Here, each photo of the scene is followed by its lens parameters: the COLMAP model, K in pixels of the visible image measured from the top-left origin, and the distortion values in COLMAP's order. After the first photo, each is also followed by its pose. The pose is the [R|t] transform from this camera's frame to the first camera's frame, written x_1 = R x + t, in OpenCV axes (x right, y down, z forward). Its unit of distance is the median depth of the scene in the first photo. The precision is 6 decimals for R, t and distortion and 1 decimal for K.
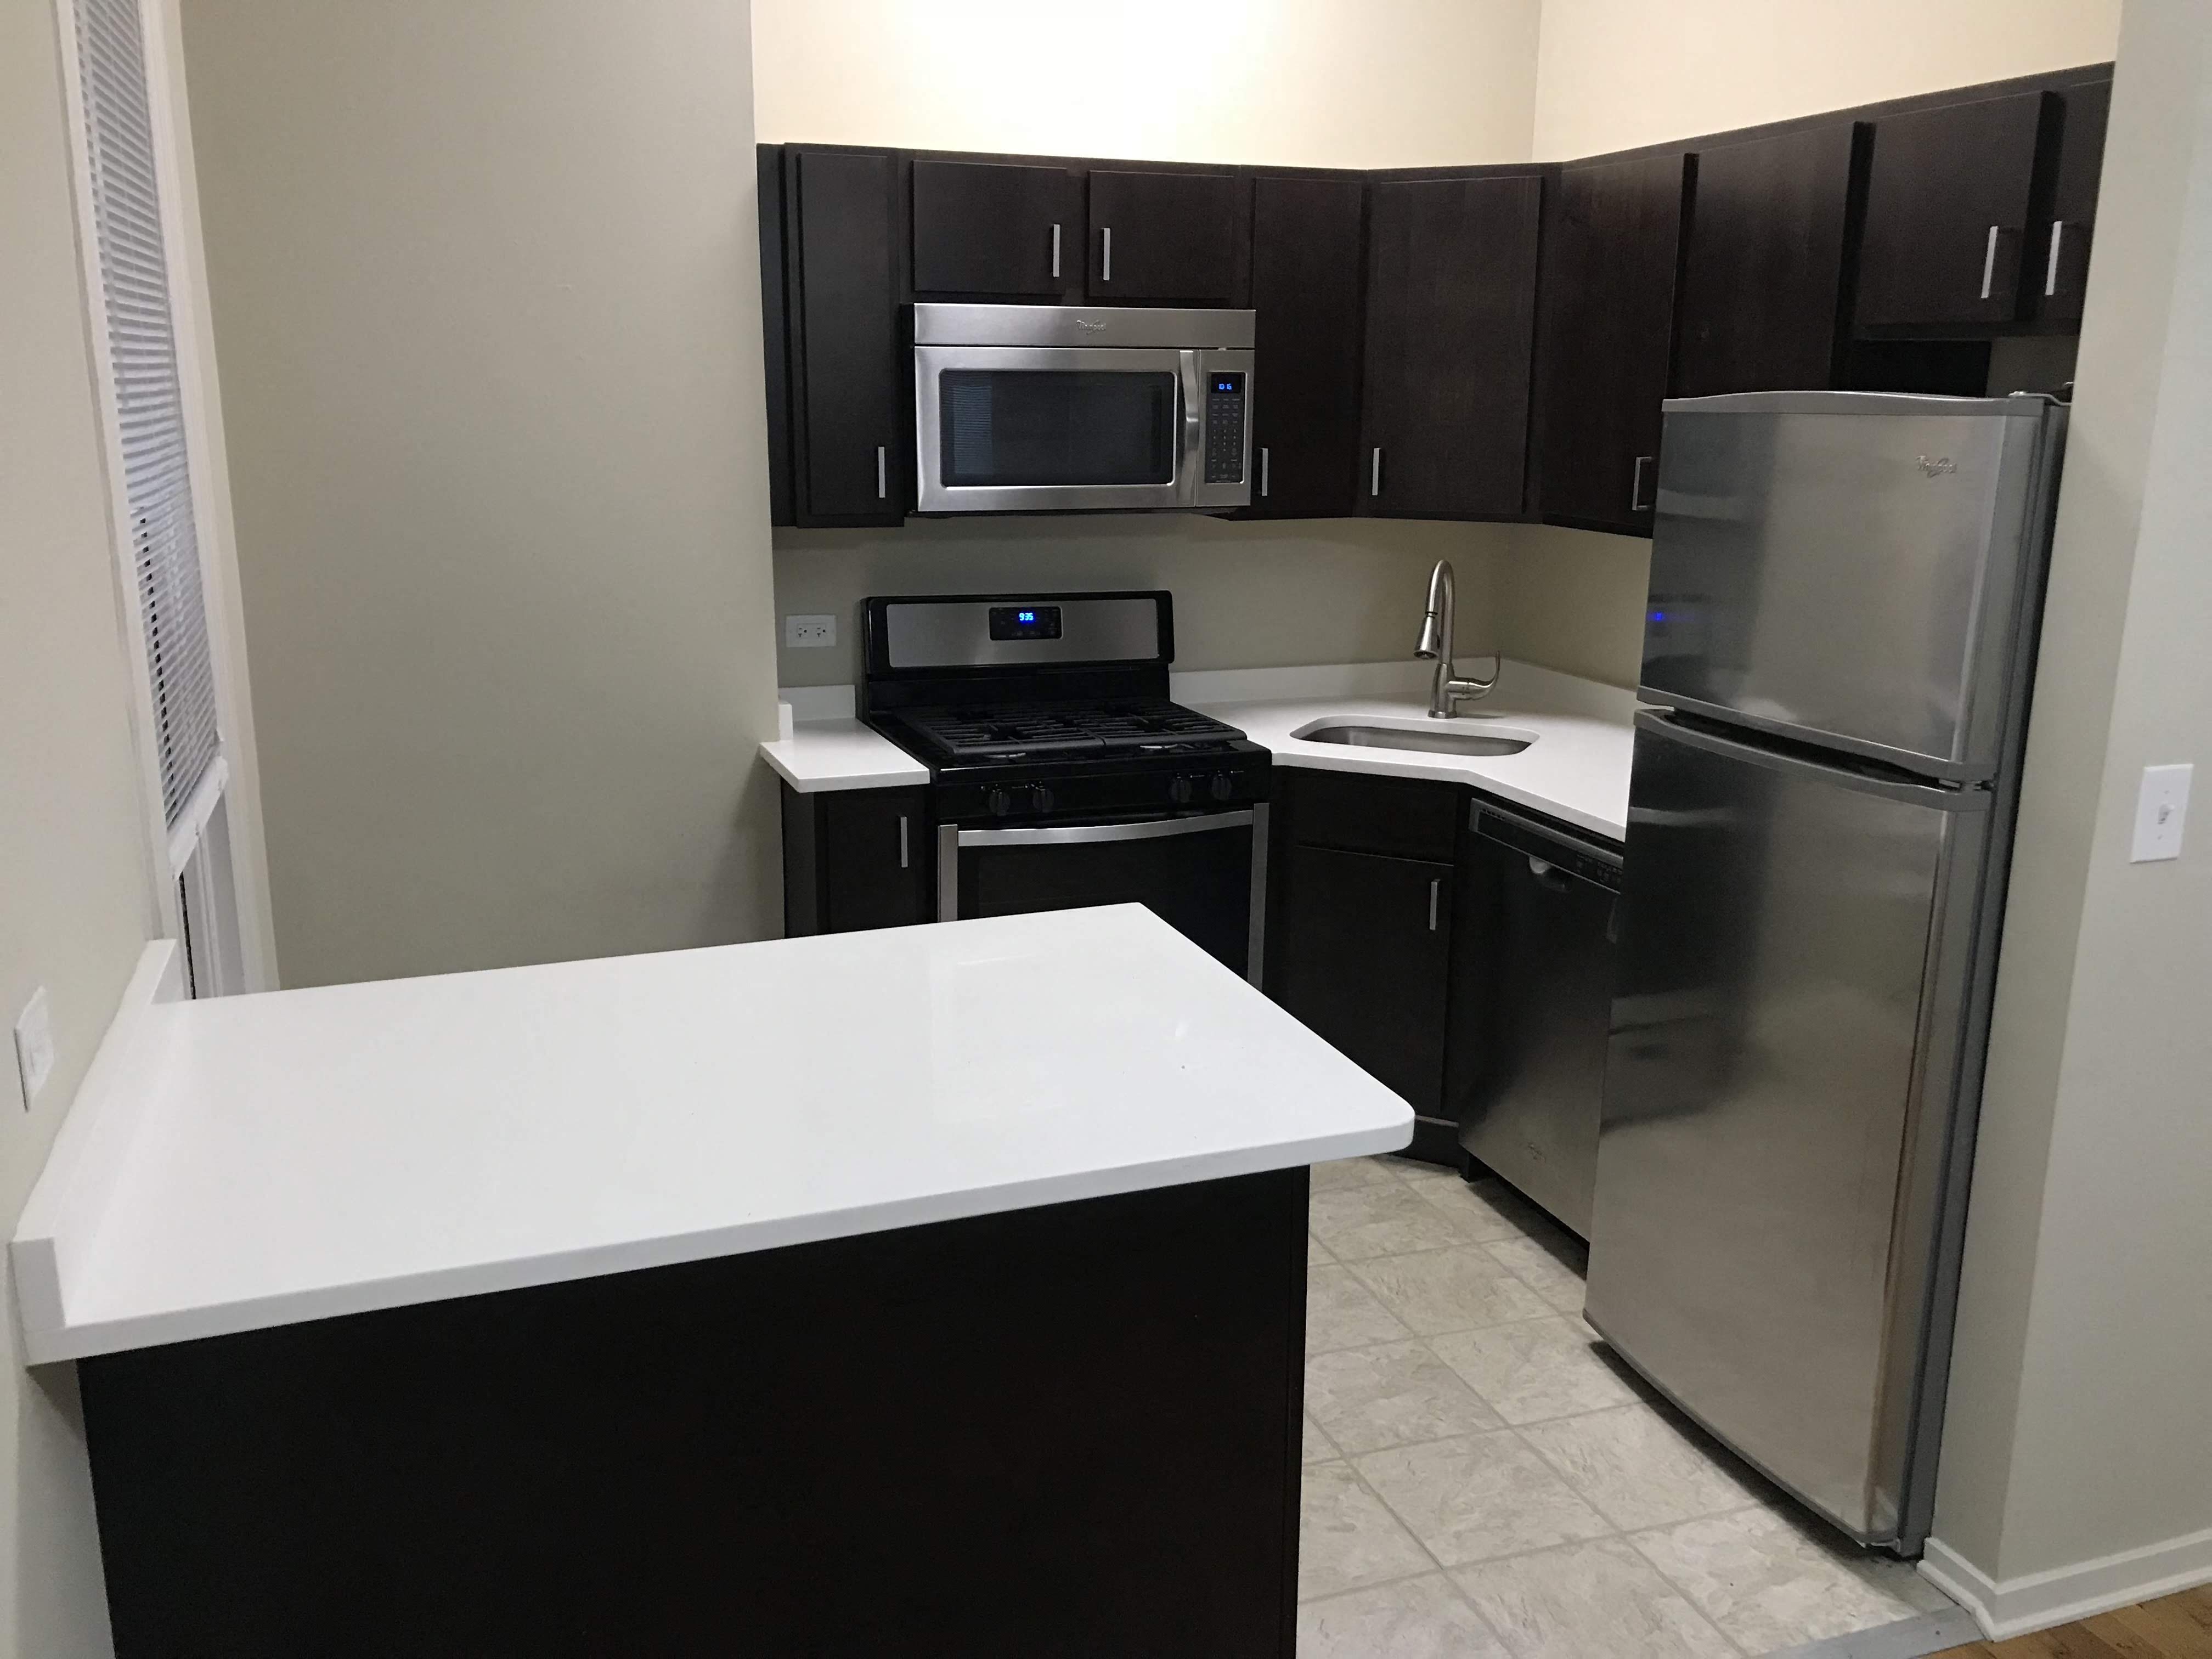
lens RADIAL K [[1821.8, 0, 1106.0], [0, 1821.8, 829.5], [0, 0, 1]] dist [0.217957, -0.569178]
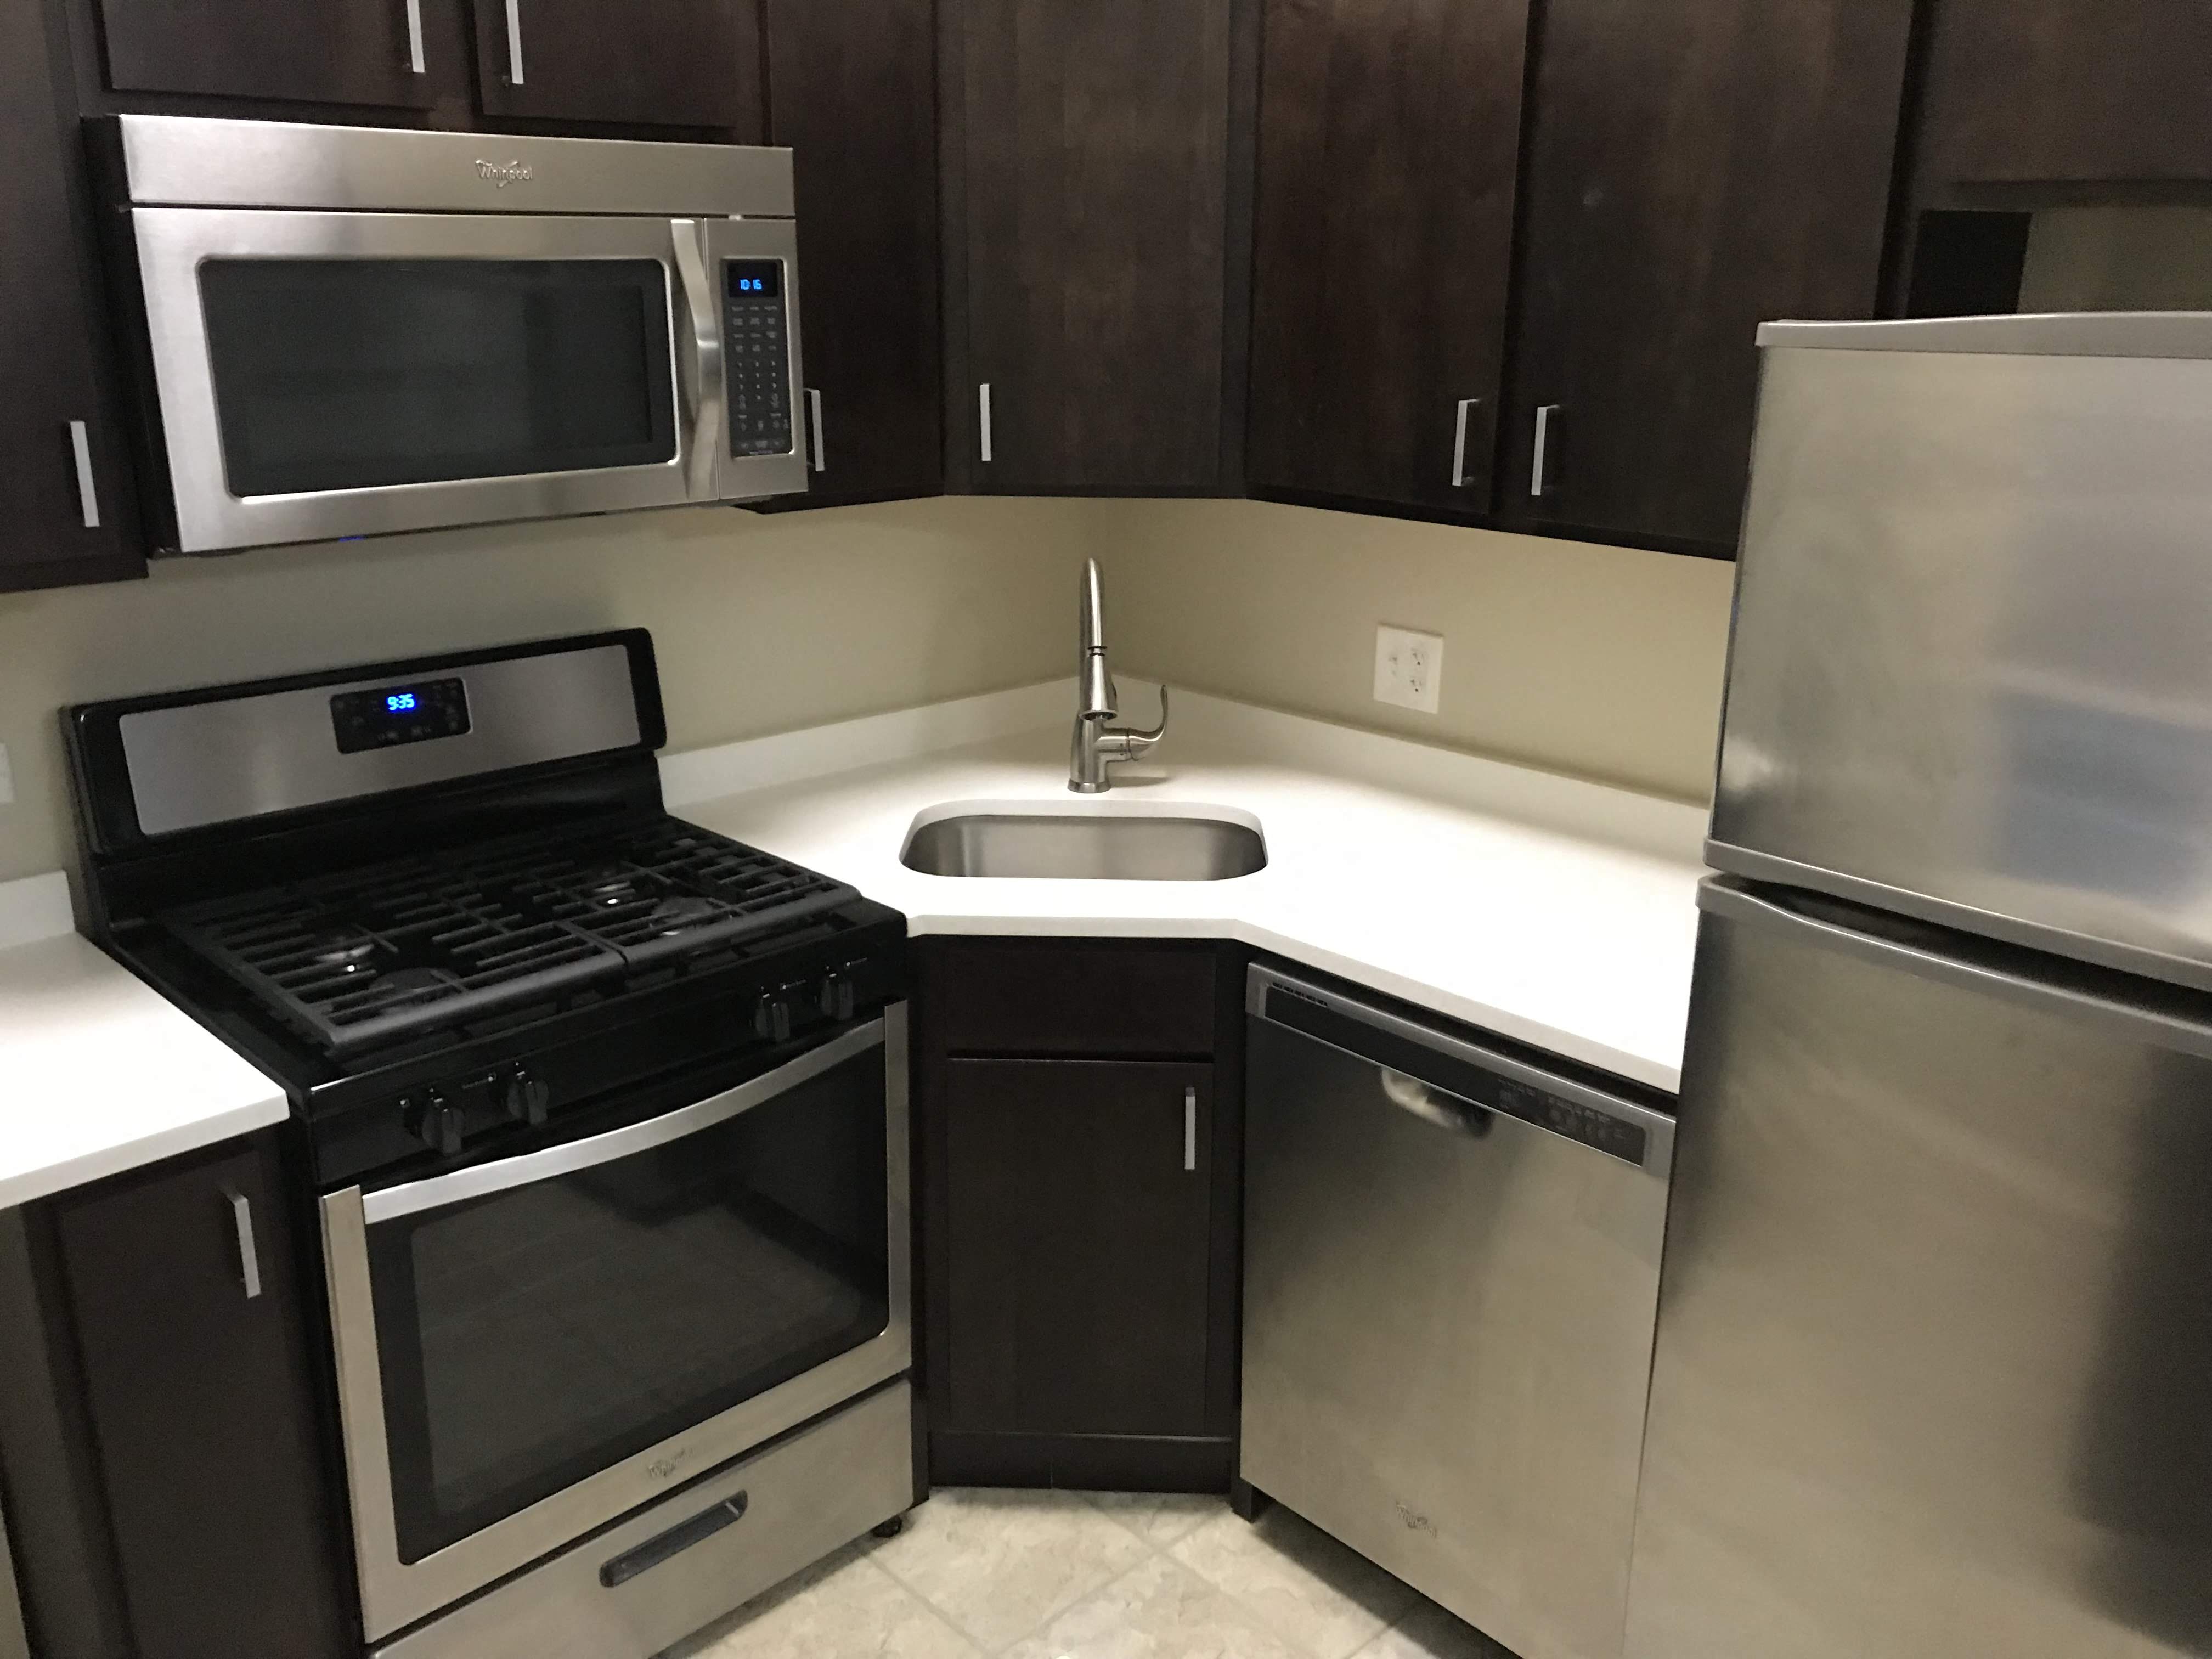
lens RADIAL K [[1851.9, 0, 1106.0], [0, 1851.9, 829.5], [0, 0, 1]] dist [0.022186, -0.007035]
pose [[0.918064, -0.120912, 0.377543, -0.069108], [0.096319, 0.991848, 0.083431, -0.112117], [-0.384553, -0.040230, 0.922226, 0.428123]]
